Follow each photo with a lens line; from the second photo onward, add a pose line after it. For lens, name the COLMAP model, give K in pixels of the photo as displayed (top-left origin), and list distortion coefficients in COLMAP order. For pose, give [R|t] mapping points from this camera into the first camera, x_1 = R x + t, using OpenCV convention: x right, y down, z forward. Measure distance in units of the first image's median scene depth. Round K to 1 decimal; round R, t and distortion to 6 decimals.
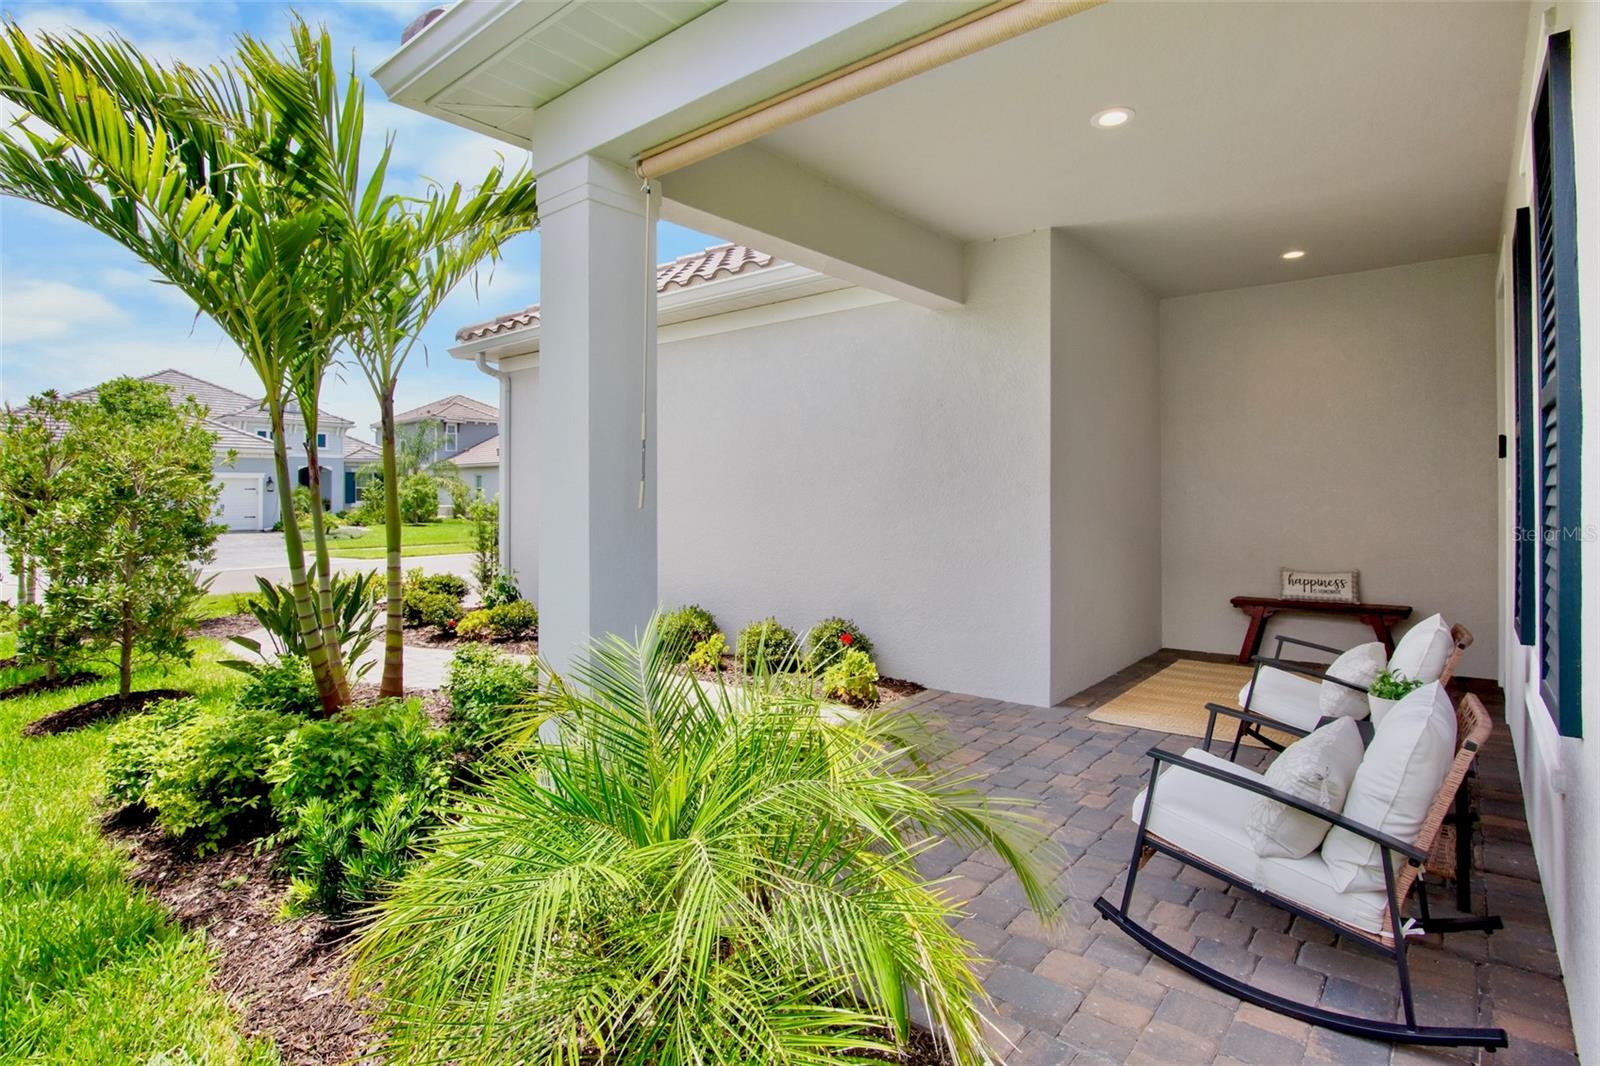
lens RADIAL K [[791.5, 0, 793.5], [0, 791.5, 522.3], [0, 0, 1]] dist [-0.018735, -0.000830]
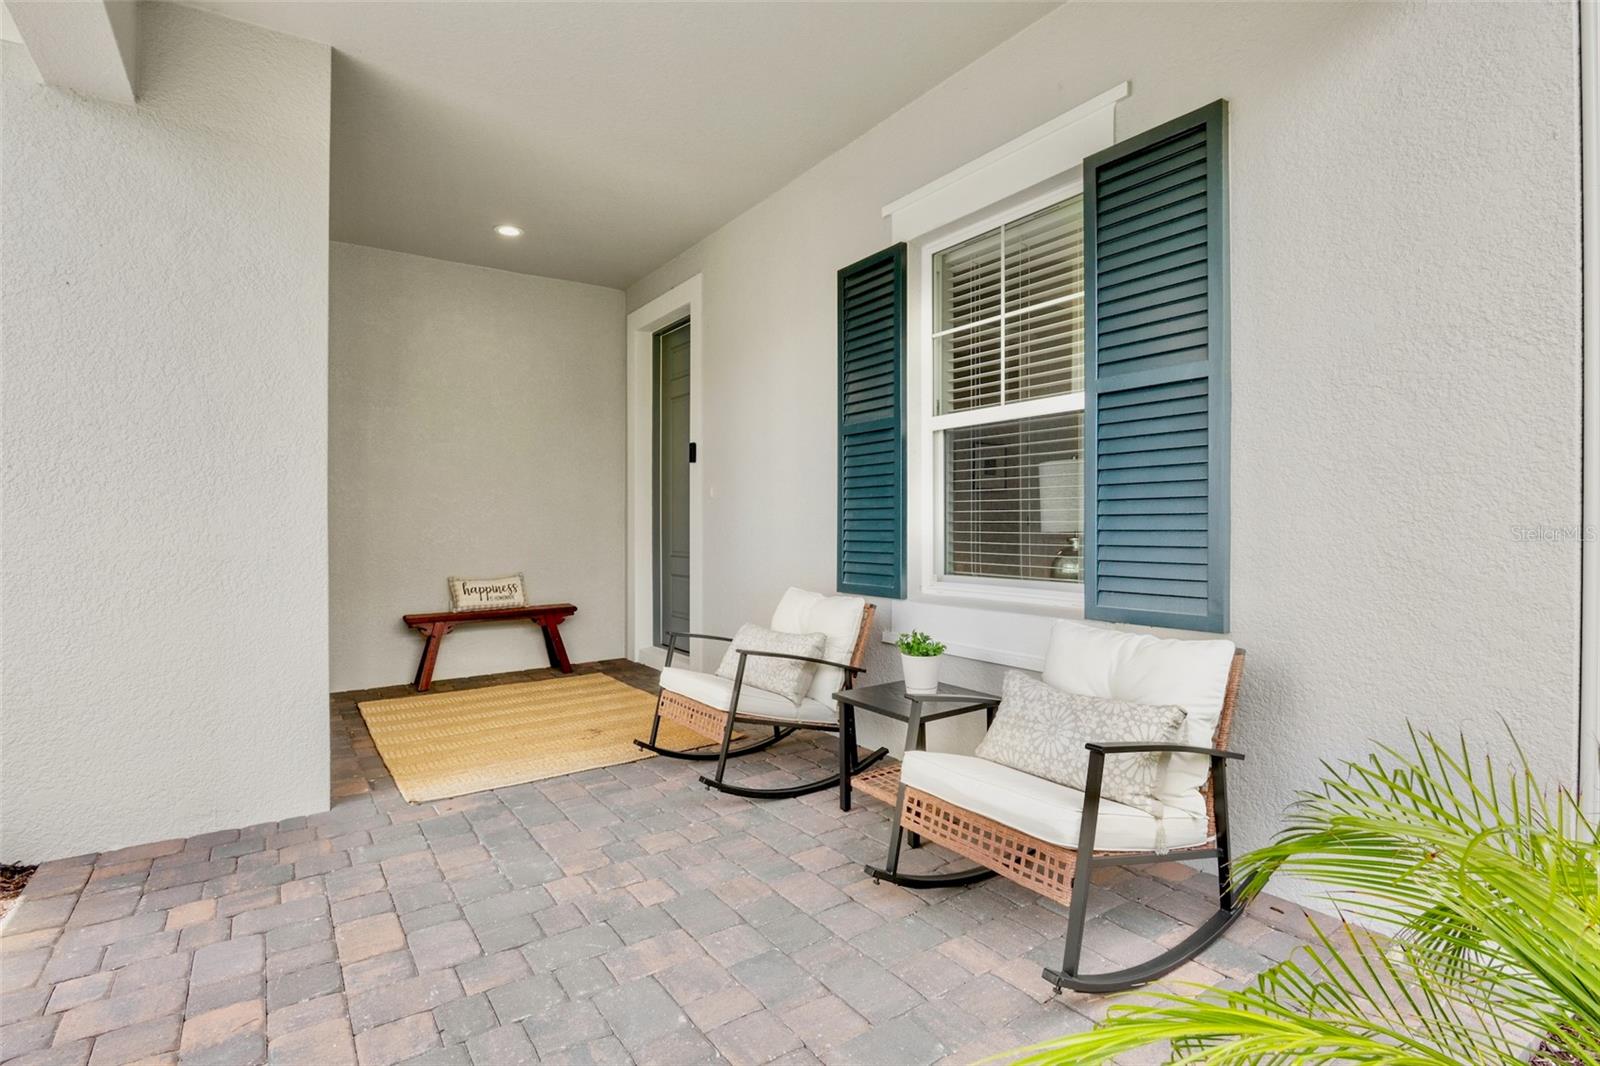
lens RADIAL K [[791.5, 0, 793.5], [0, 791.5, 522.3], [0, 0, 1]] dist [-0.018735, -0.000830]
pose [[0.252559, 0.012281, 0.967503, -0.155969], [0.032675, 0.999241, -0.021213, 0.028901], [-0.967030, 0.036970, 0.251966, 0.416355]]
